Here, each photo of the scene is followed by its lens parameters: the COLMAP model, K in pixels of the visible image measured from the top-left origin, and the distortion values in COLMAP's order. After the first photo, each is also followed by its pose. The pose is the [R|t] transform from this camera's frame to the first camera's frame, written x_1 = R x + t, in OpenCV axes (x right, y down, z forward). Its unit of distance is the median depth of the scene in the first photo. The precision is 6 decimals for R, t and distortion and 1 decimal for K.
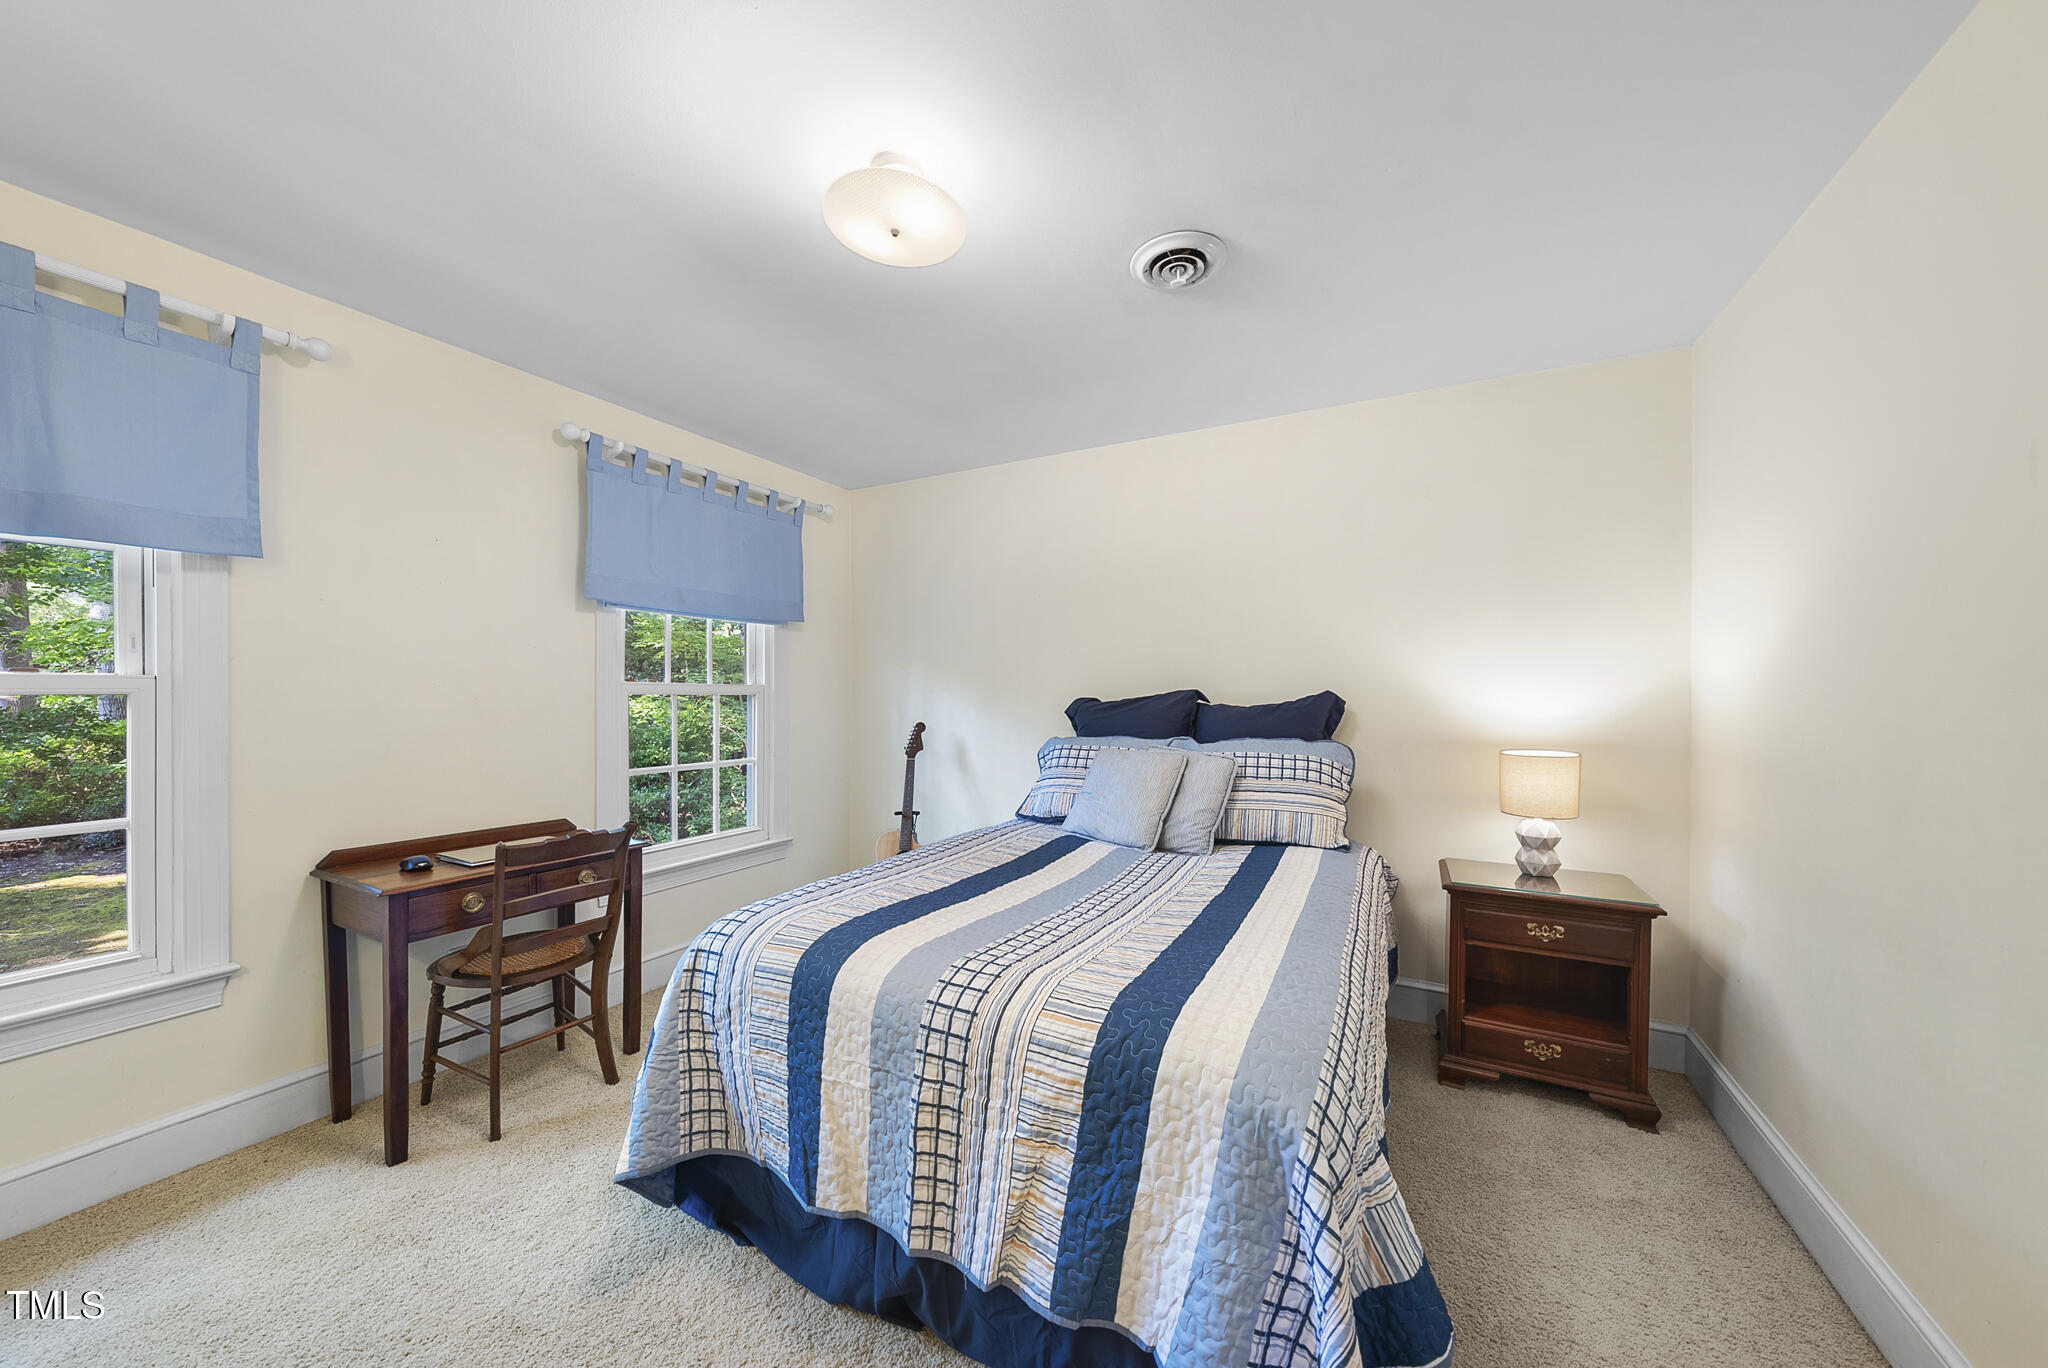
lens RADIAL K [[712.2, 0, 1024.4], [0, 712.2, 694.5], [0, 0, 1]] dist [-0.002106, 0.000399]
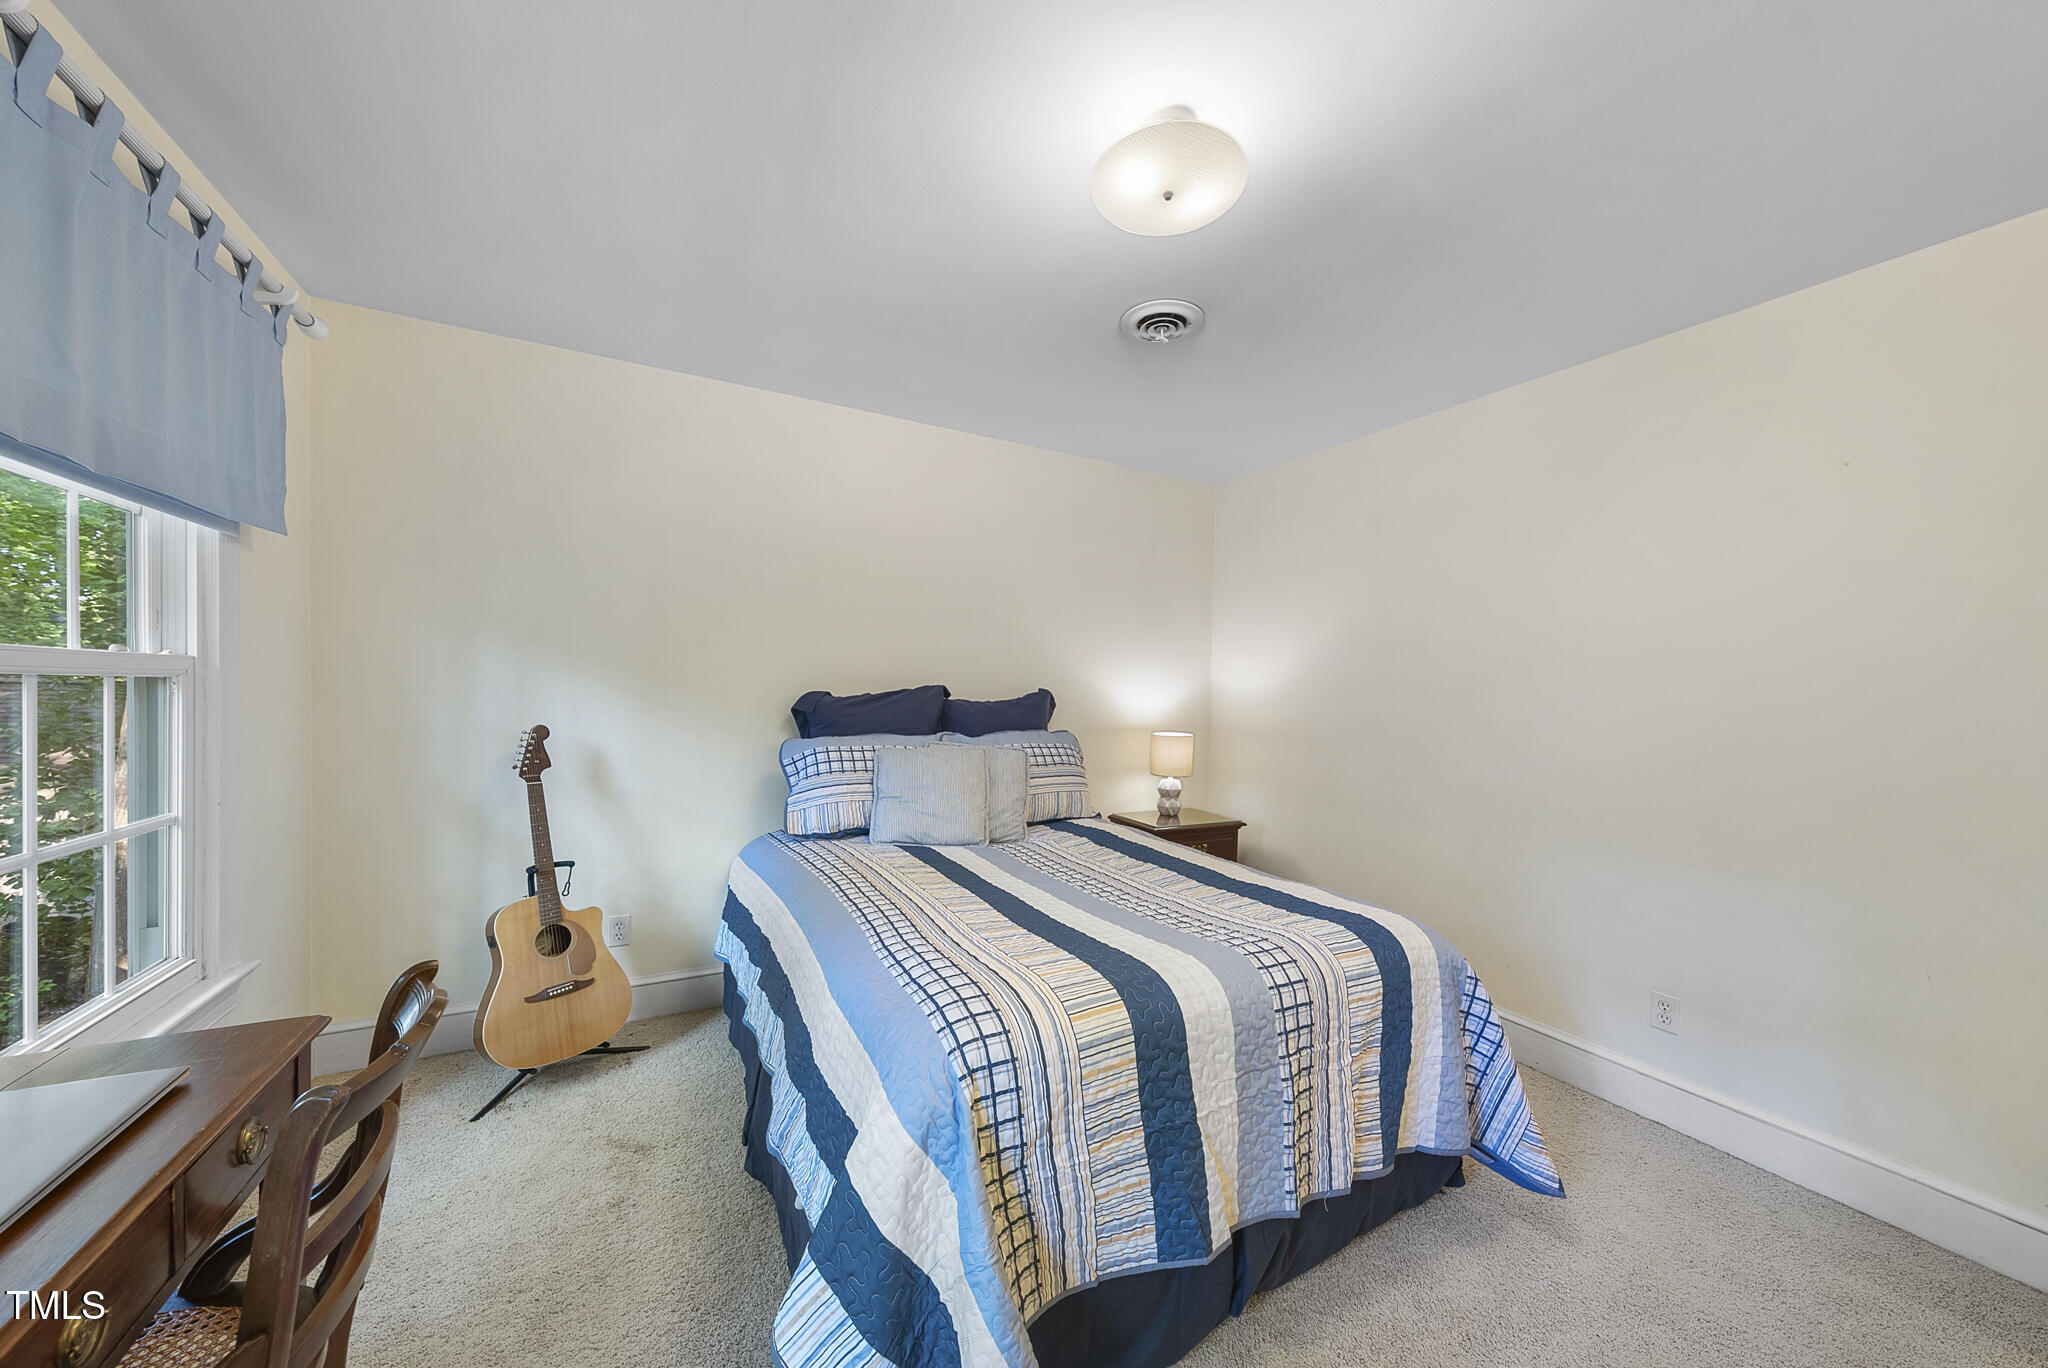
lens RADIAL K [[712.2, 0, 1059.9], [0, 712.2, 701.8], [0, 0, 1]] dist [-0.002106, 0.000399]
pose [[0.540502, 0.000031, 0.841342, -0.571078], [-0.021287, 0.999680, 0.013639, -0.000940], [-0.841073, -0.025282, 0.540330, 0.334756]]
